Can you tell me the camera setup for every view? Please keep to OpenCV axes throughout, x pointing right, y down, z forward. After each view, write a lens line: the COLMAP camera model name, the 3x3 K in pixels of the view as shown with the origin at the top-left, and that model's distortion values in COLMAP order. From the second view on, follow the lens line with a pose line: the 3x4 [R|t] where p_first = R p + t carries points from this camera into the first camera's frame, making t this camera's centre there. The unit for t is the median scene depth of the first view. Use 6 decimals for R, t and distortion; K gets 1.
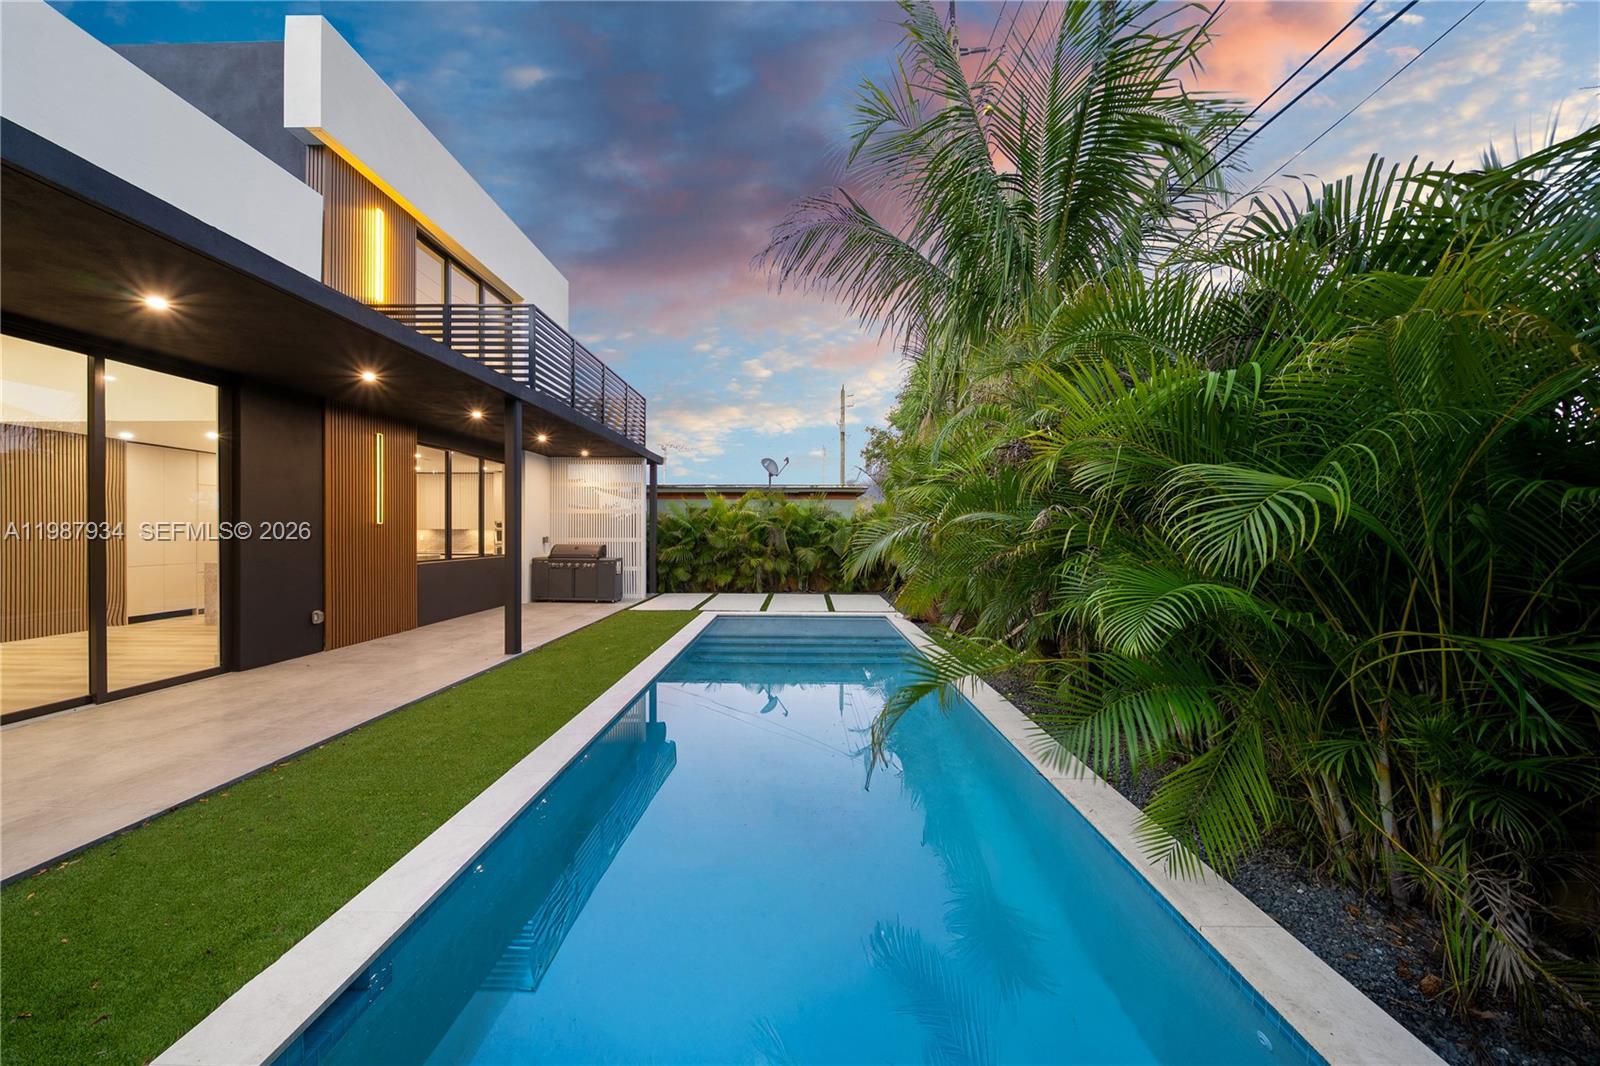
lens RADIAL K [[558.2, 0, 799.4], [0, 558.2, 530.1], [0, 0, 1]] dist [-0.005103, -0.000086]
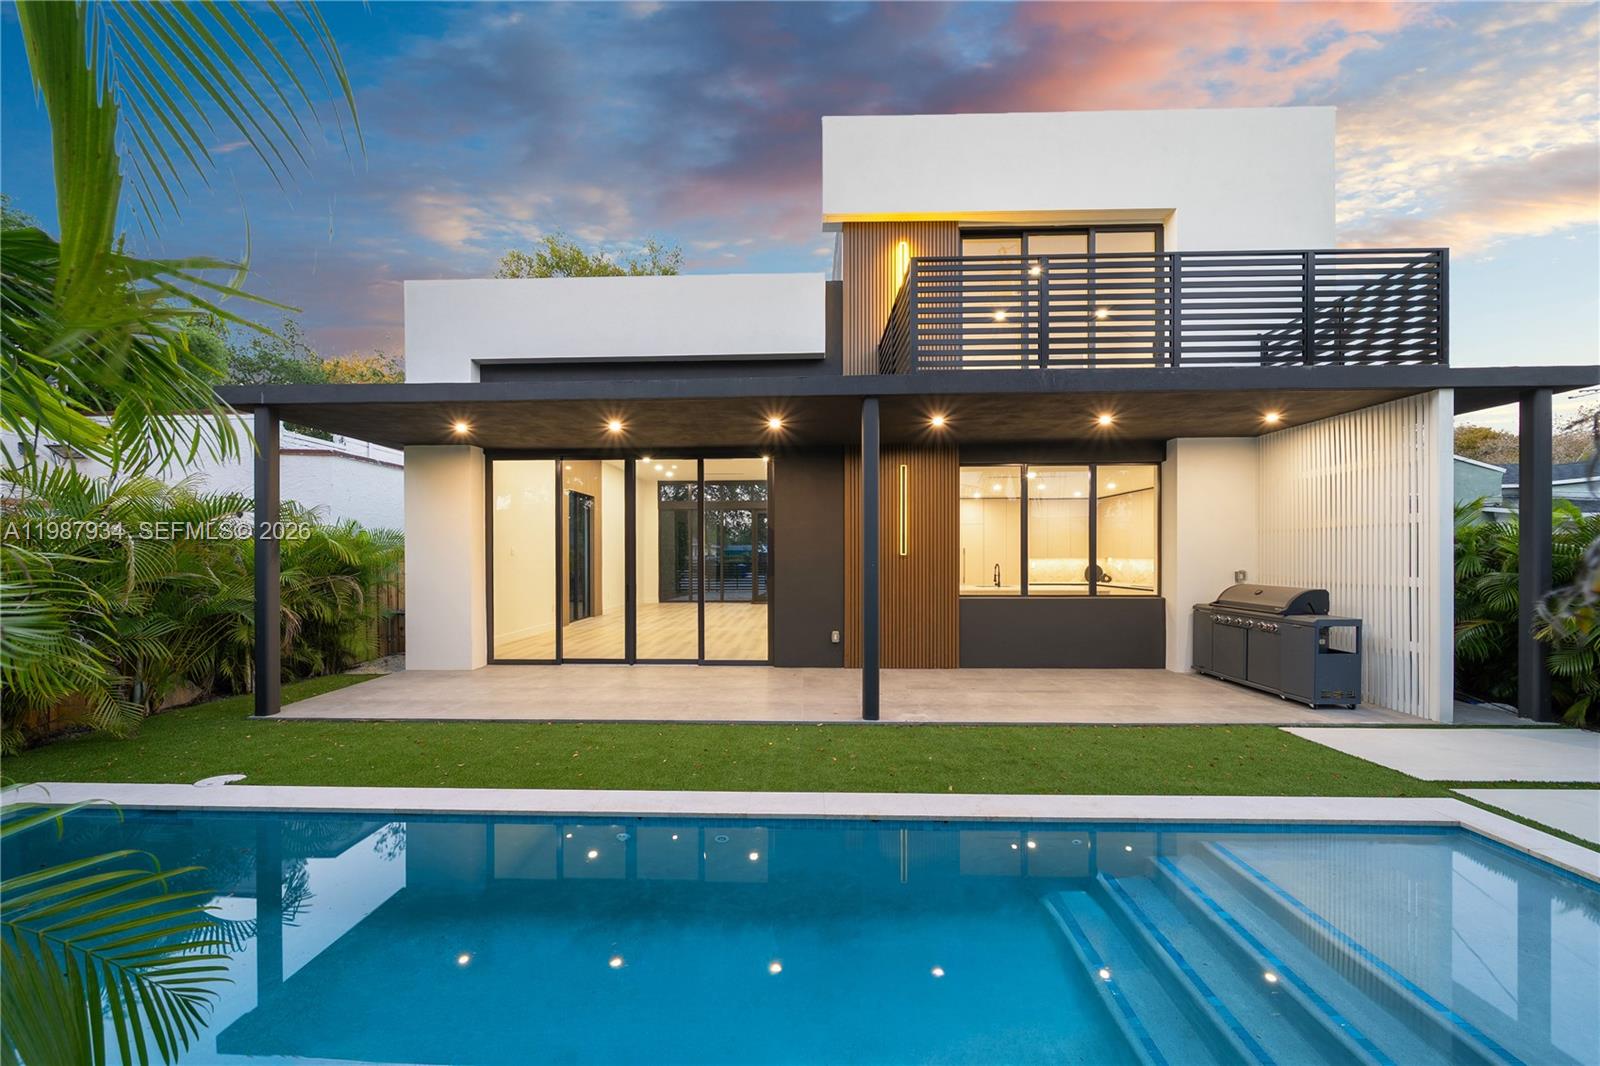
lens RADIAL K [[558.2, 0, 813.8], [0, 558.2, 557.8], [0, 0, 1]] dist [-0.005103, -0.000086]
pose [[-0.008870, 0.001380, -0.999960, 0.207475], [0.000370, 0.999999, 0.001376, -0.002130], [0.999961, -0.000357, -0.008870, 0.775731]]
